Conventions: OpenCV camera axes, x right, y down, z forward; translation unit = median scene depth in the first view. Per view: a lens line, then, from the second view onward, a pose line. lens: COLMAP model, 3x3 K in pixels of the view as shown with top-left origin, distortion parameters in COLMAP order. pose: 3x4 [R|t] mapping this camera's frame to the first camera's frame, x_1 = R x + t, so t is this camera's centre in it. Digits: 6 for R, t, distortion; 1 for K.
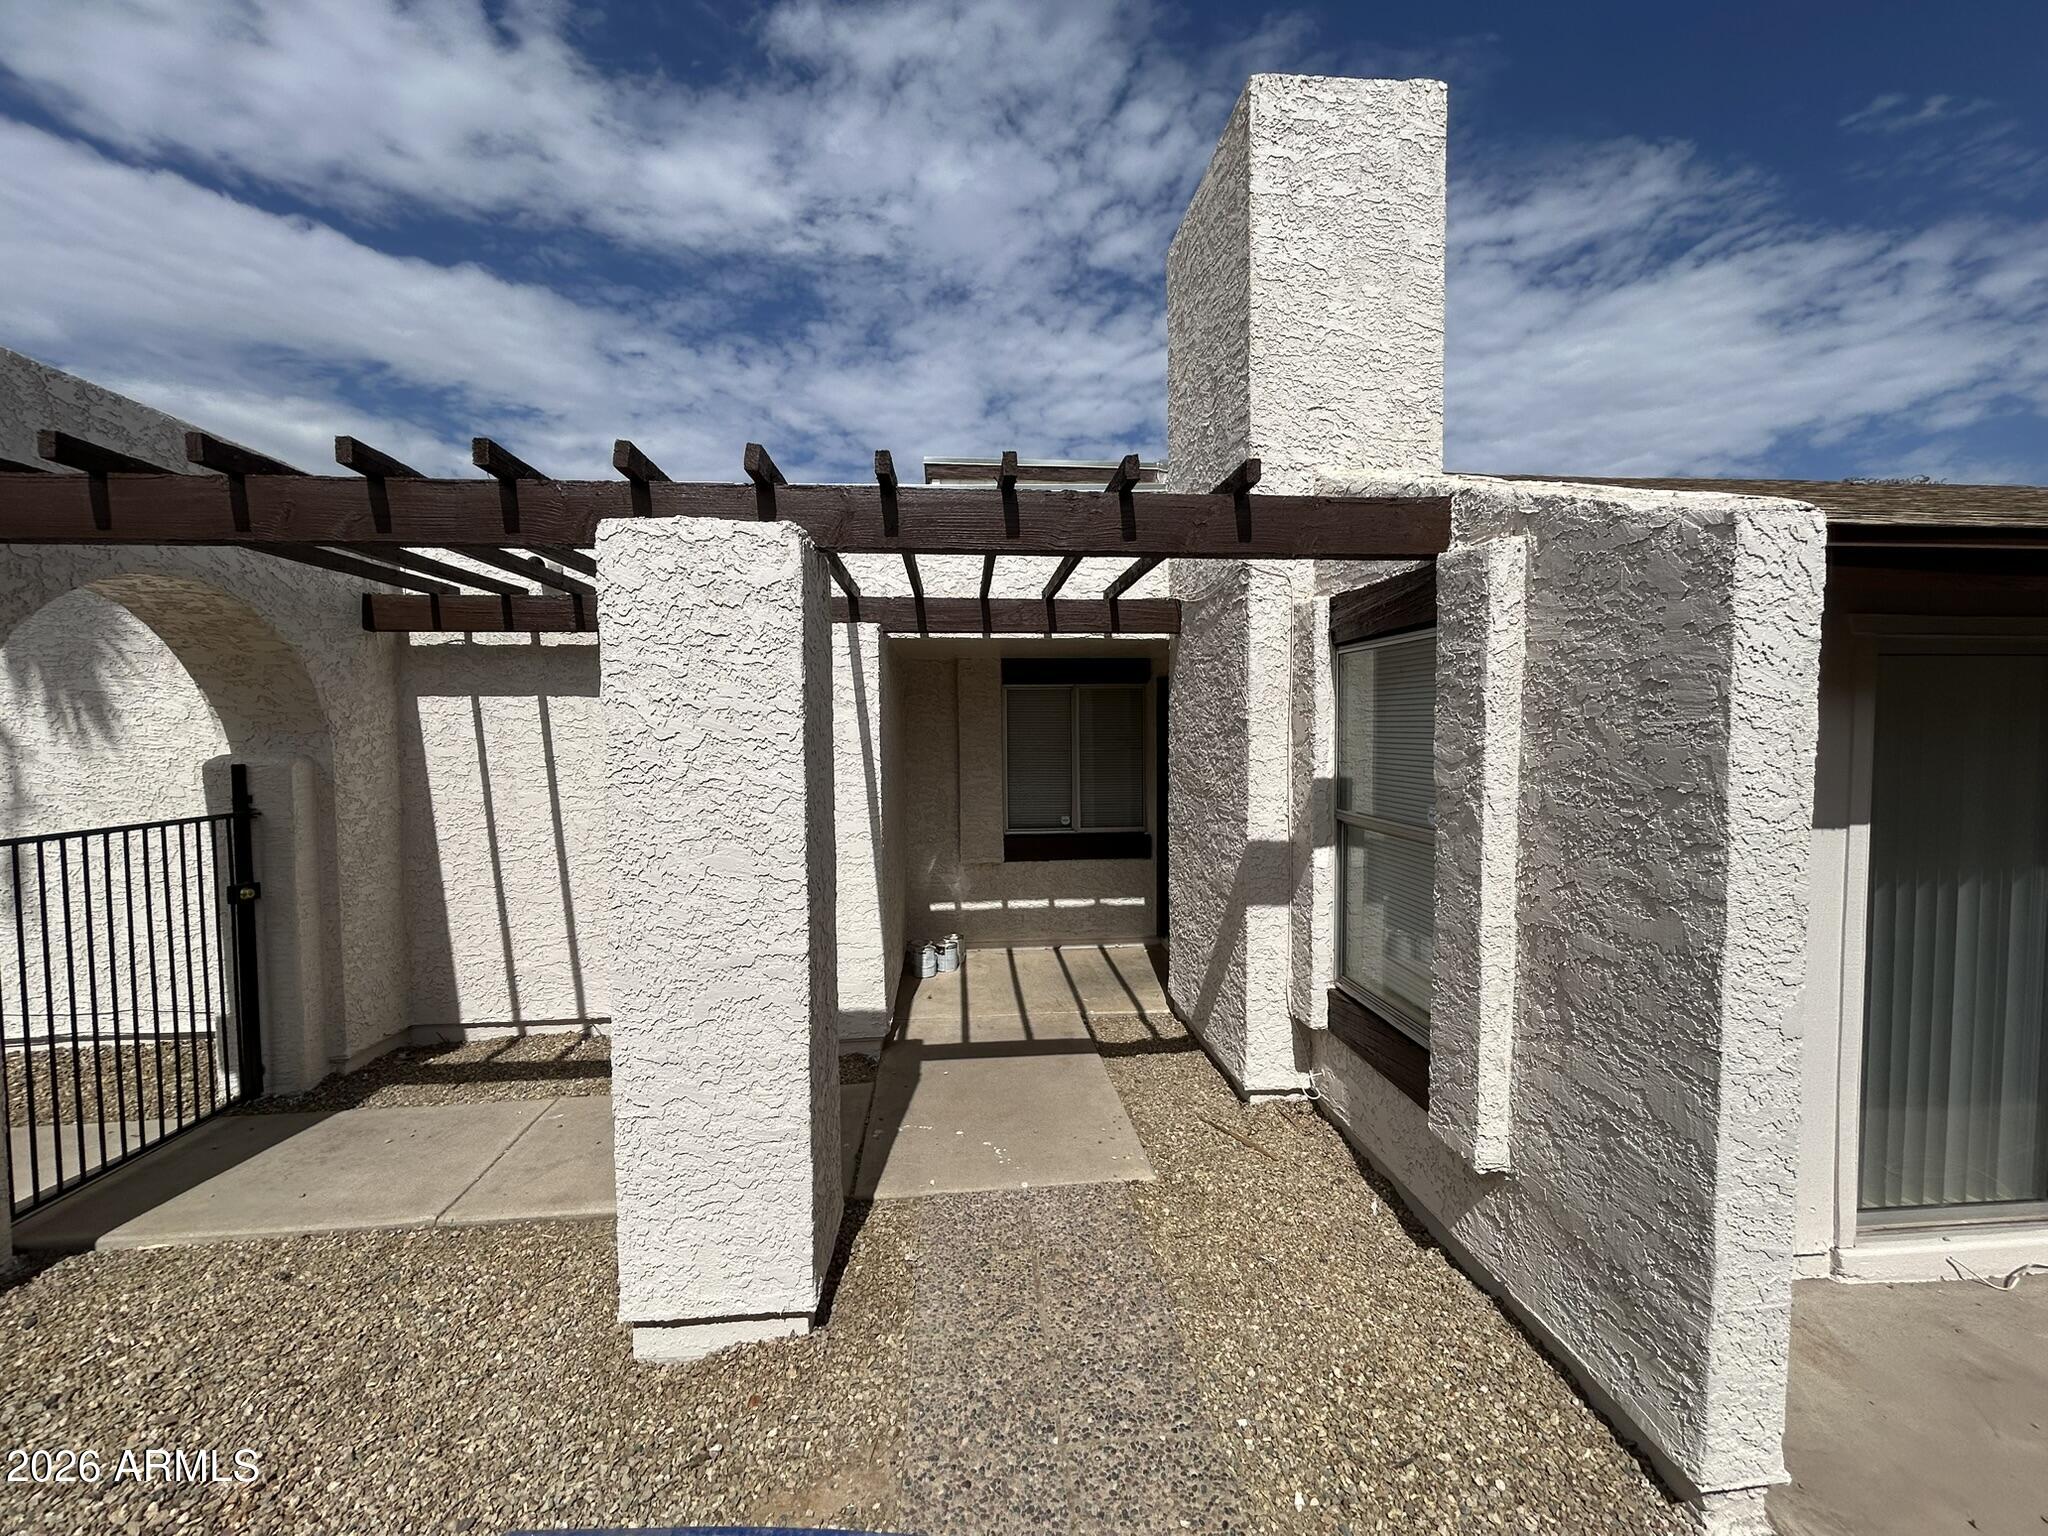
lens RADIAL K [[837.2, 0, 1024.0], [0, 837.2, 768.0], [0, 0, 1]] dist [-0.000914, -0.000385]
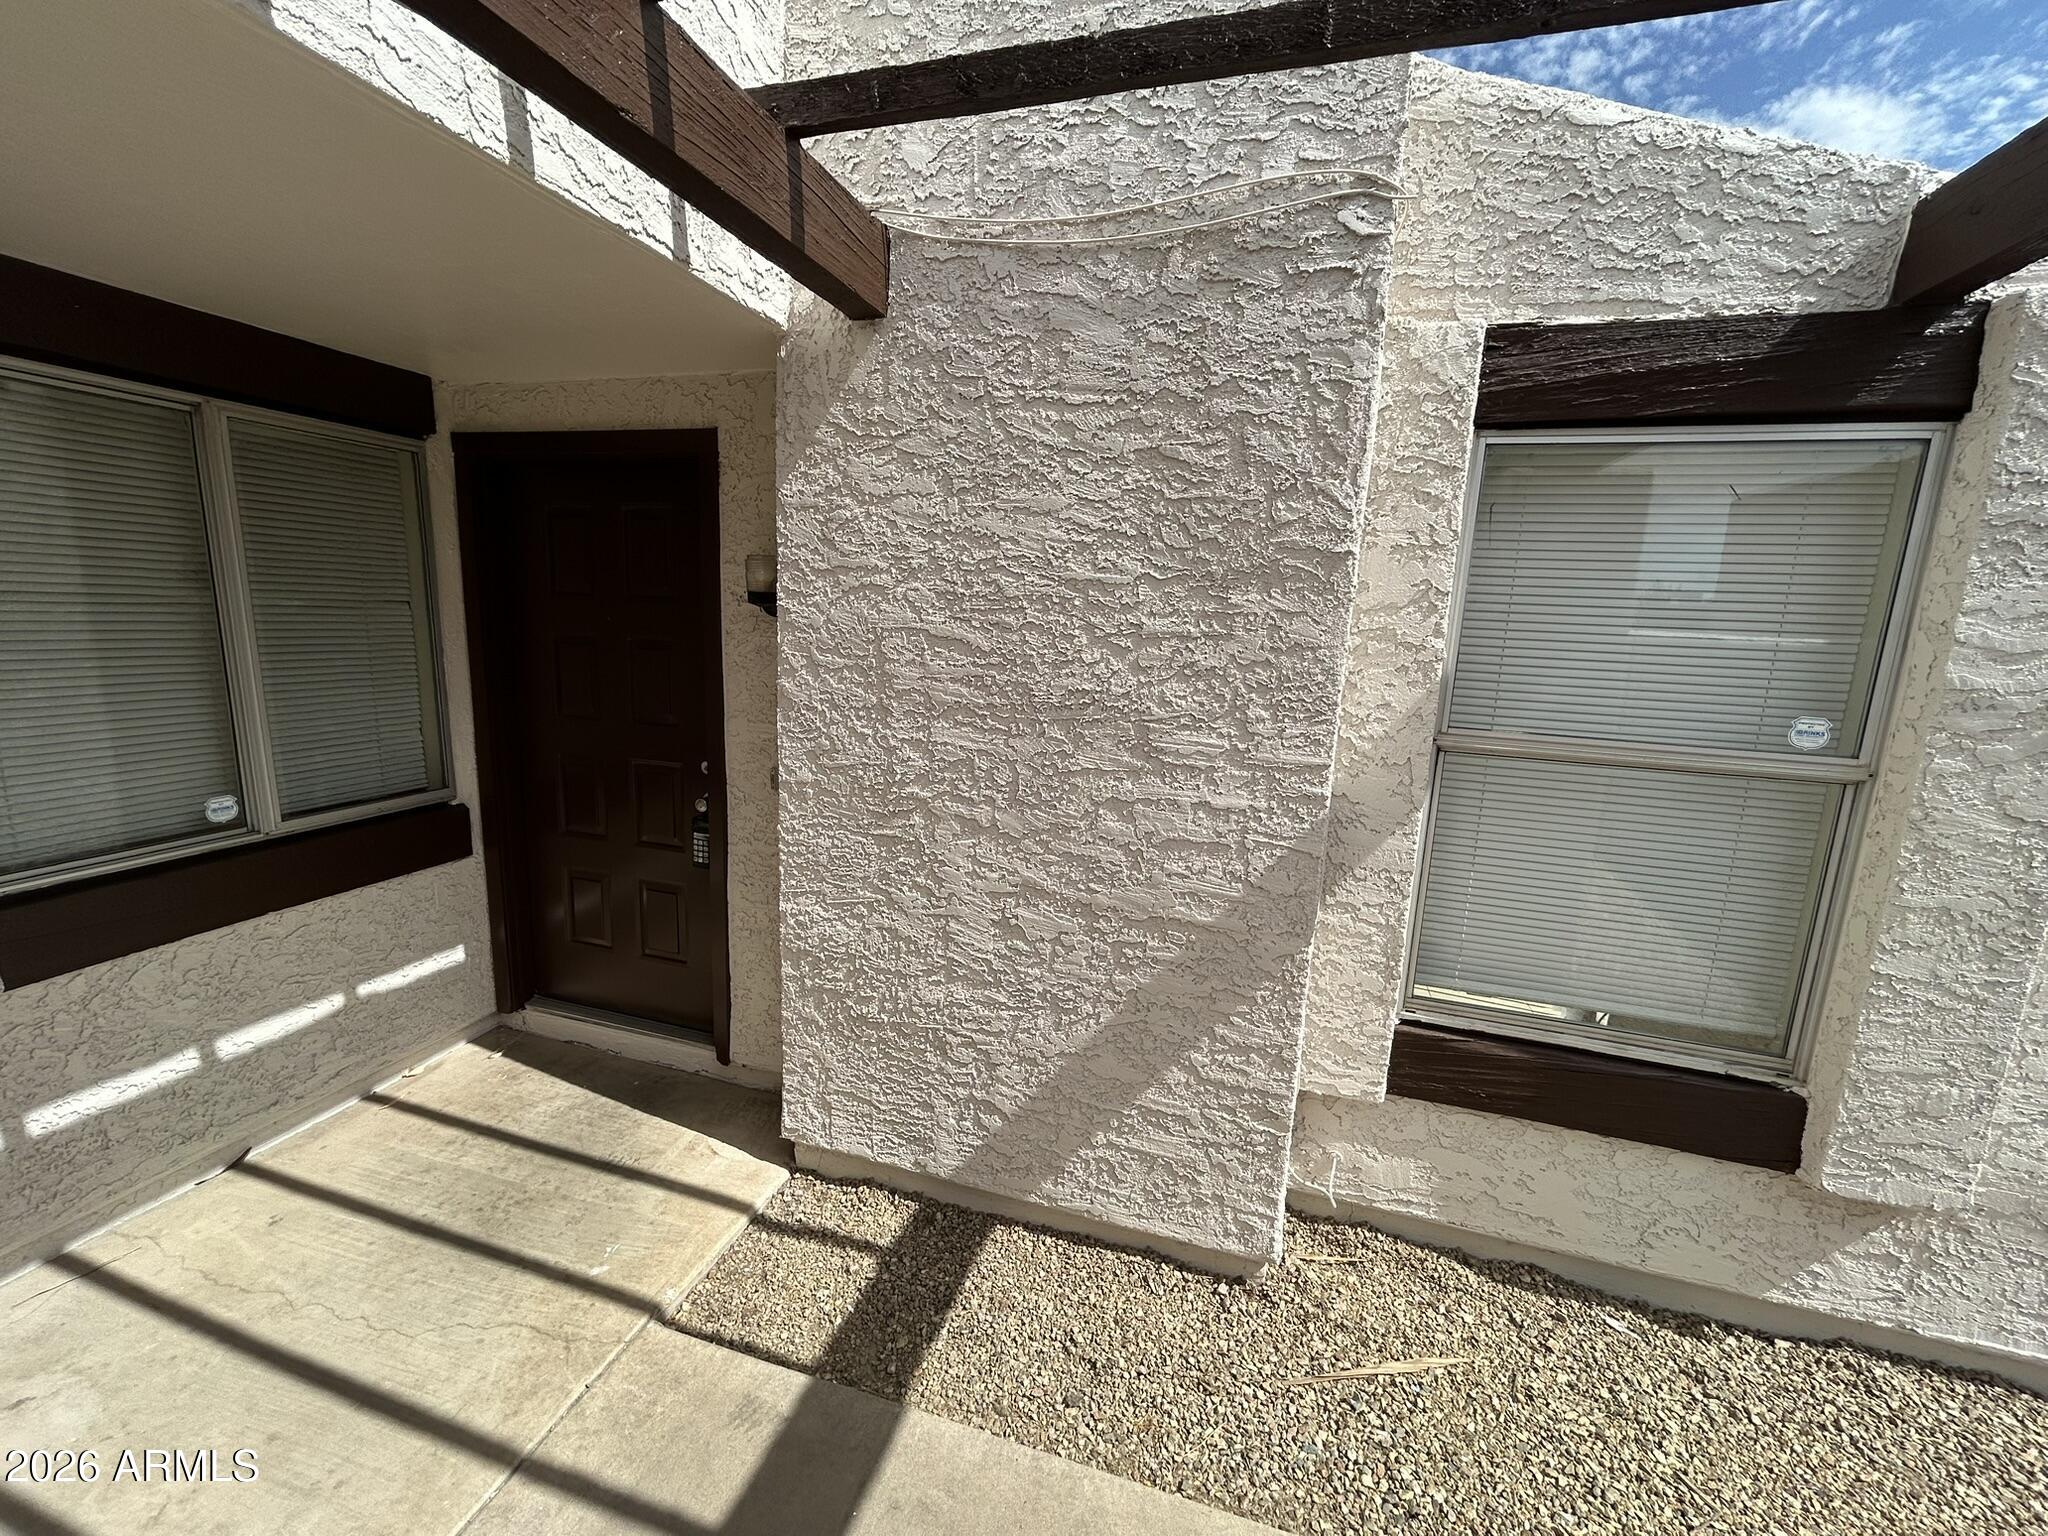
lens RADIAL K [[837.2, 0, 1024.0], [0, 837.2, 768.0], [0, 0, 1]] dist [-0.000914, -0.000385]
pose [[0.374916, -0.152388, 0.914448, -0.163210], [0.002635, 0.986569, 0.163326, -0.011478], [-0.927055, -0.058824, 0.370282, 0.670866]]
